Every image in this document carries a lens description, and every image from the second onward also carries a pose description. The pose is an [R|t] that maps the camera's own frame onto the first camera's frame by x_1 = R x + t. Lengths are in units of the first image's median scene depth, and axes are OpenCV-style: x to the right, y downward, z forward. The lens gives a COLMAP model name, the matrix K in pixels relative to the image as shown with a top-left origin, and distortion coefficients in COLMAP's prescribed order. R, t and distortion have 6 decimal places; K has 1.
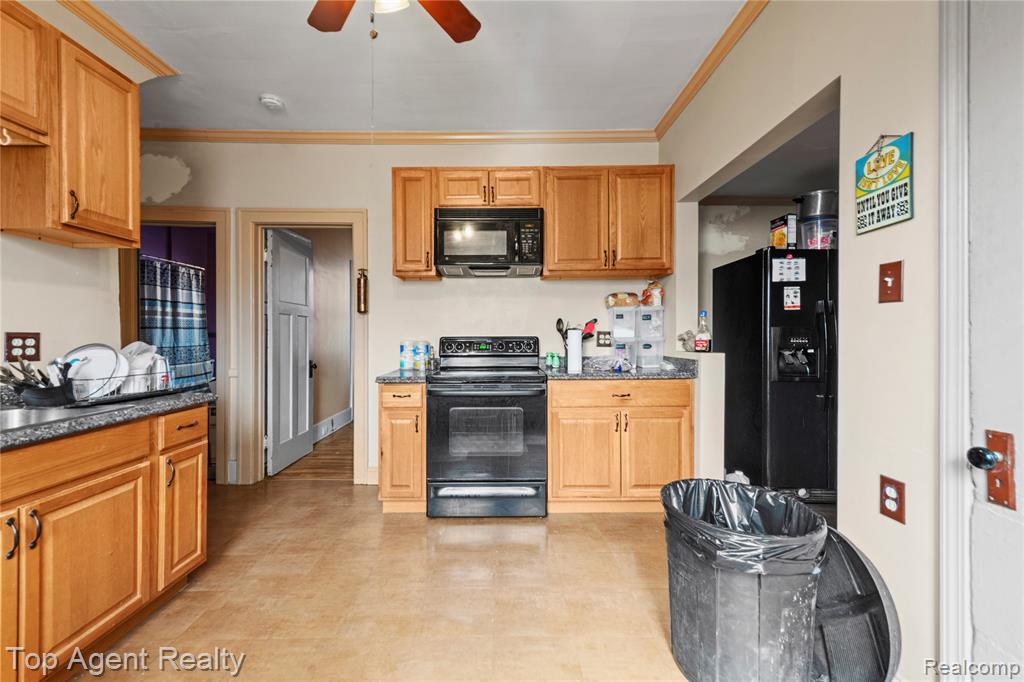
lens RADIAL K [[408.2, 0, 508.6], [0, 408.2, 334.1], [0, 0, 1]] dist [0.003388, -0.000472]
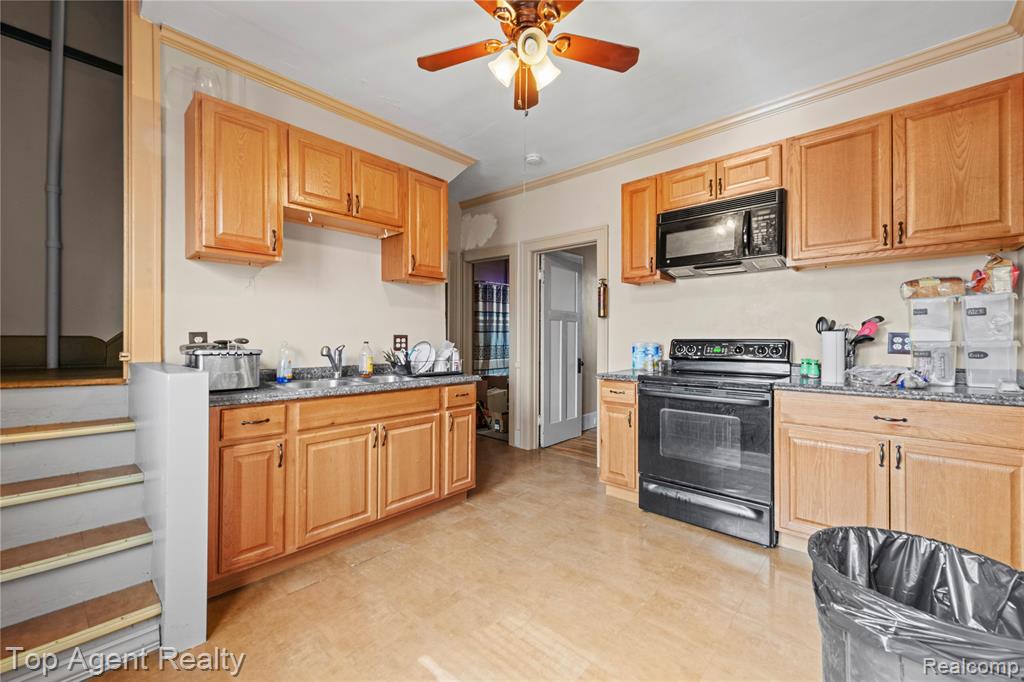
lens RADIAL K [[412.3, 0, 515.2], [0, 412.3, 336.4], [0, 0, 1]] dist [-0.000575, -0.000439]
pose [[0.739444, 0.001242, -0.673217, 0.252901], [-0.002031, 0.999998, -0.000386, 0.001350], [0.673215, 0.001653, 0.739445, -0.011022]]
